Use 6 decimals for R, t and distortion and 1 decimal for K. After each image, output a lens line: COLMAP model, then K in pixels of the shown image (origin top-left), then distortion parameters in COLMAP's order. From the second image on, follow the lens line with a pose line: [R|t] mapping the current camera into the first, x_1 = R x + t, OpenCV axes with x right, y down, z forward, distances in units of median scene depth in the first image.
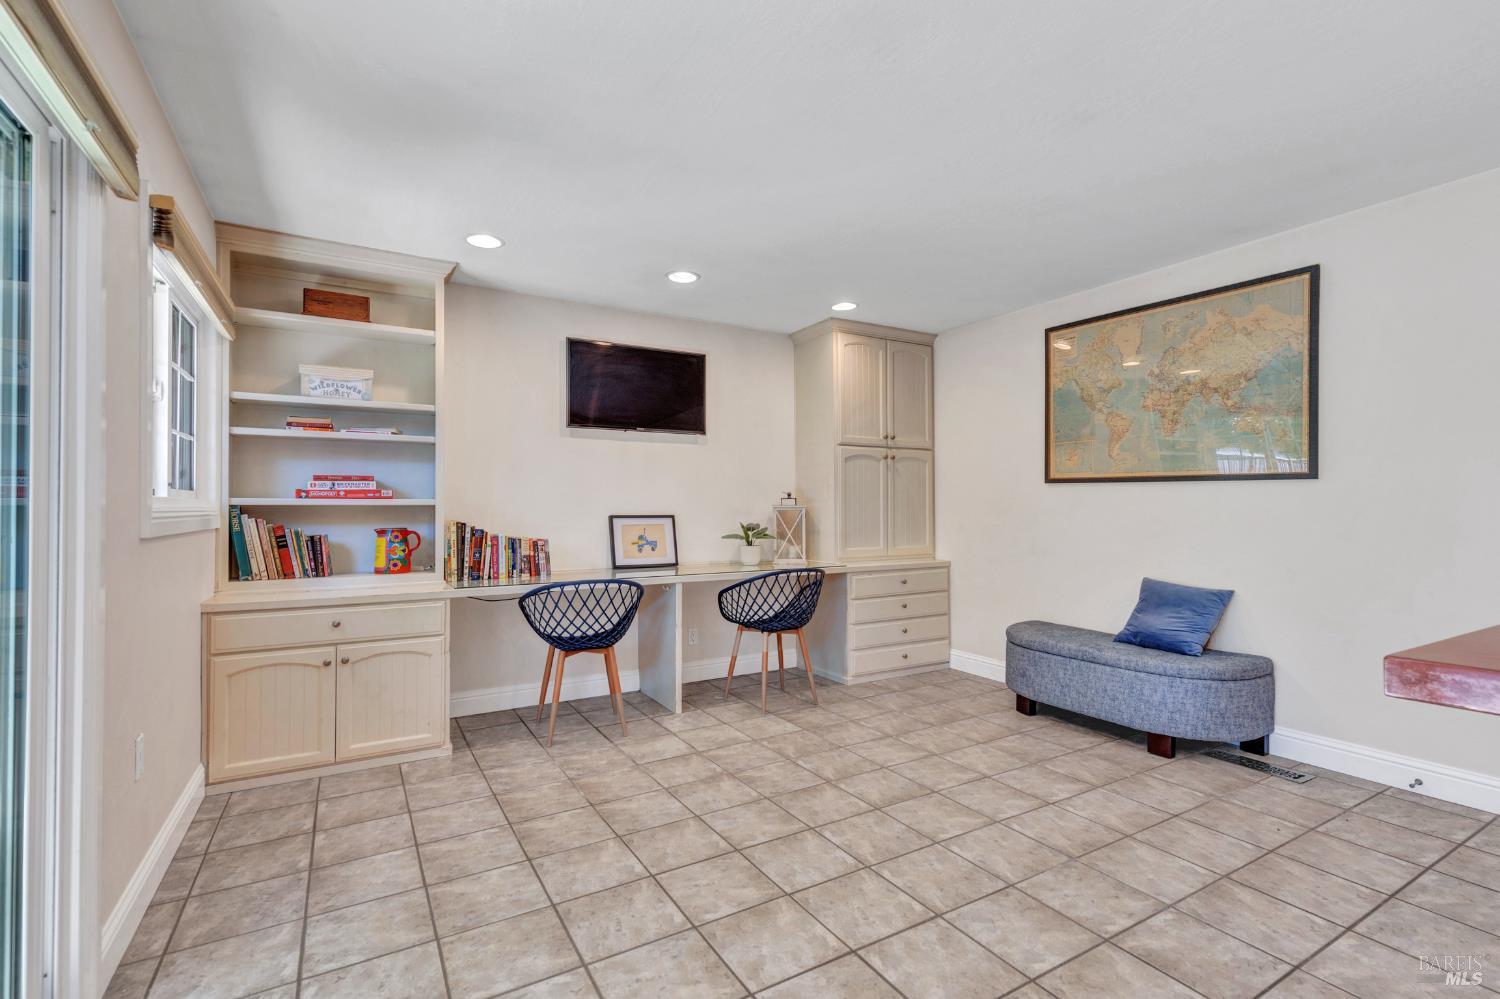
lens RADIAL K [[690.7, 0, 754.4], [0, 690.7, 501.6], [0, 0, 1]] dist [0.009371, -0.000214]
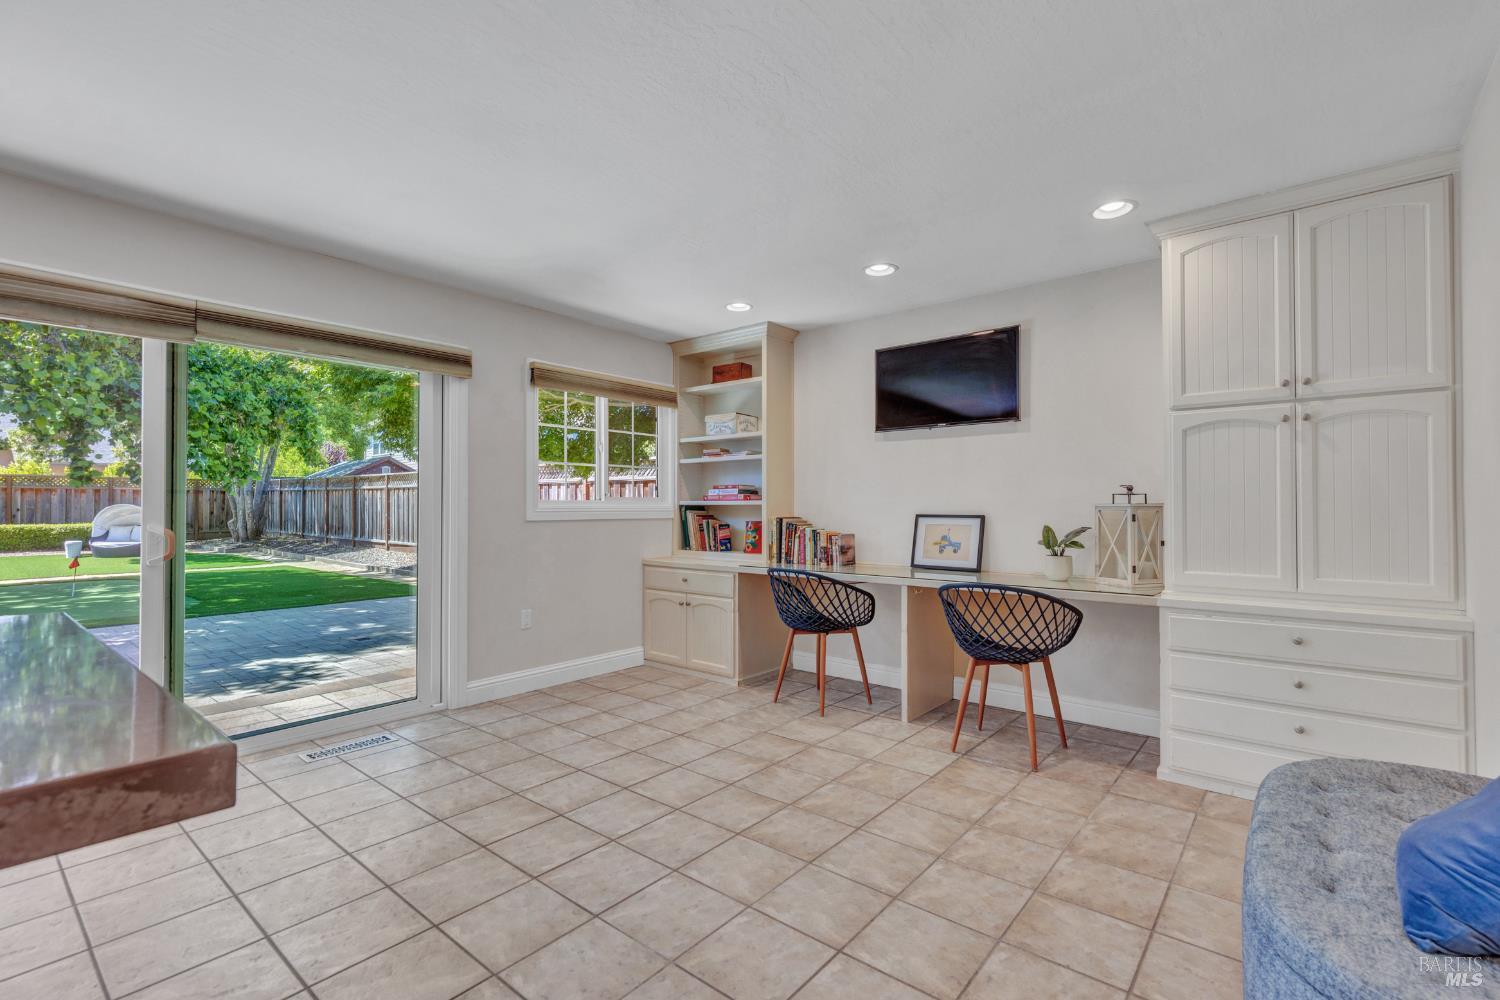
lens RADIAL K [[708.4, 0, 796.1], [0, 708.4, 501.6], [0, 0, 1]] dist [0.013023, -0.007812]
pose [[0.334028, -0.007357, -0.942534, 0.870608], [0.007087, 0.999961, -0.005294, 0.006750], [0.942536, -0.004912, 0.334067, 0.603648]]
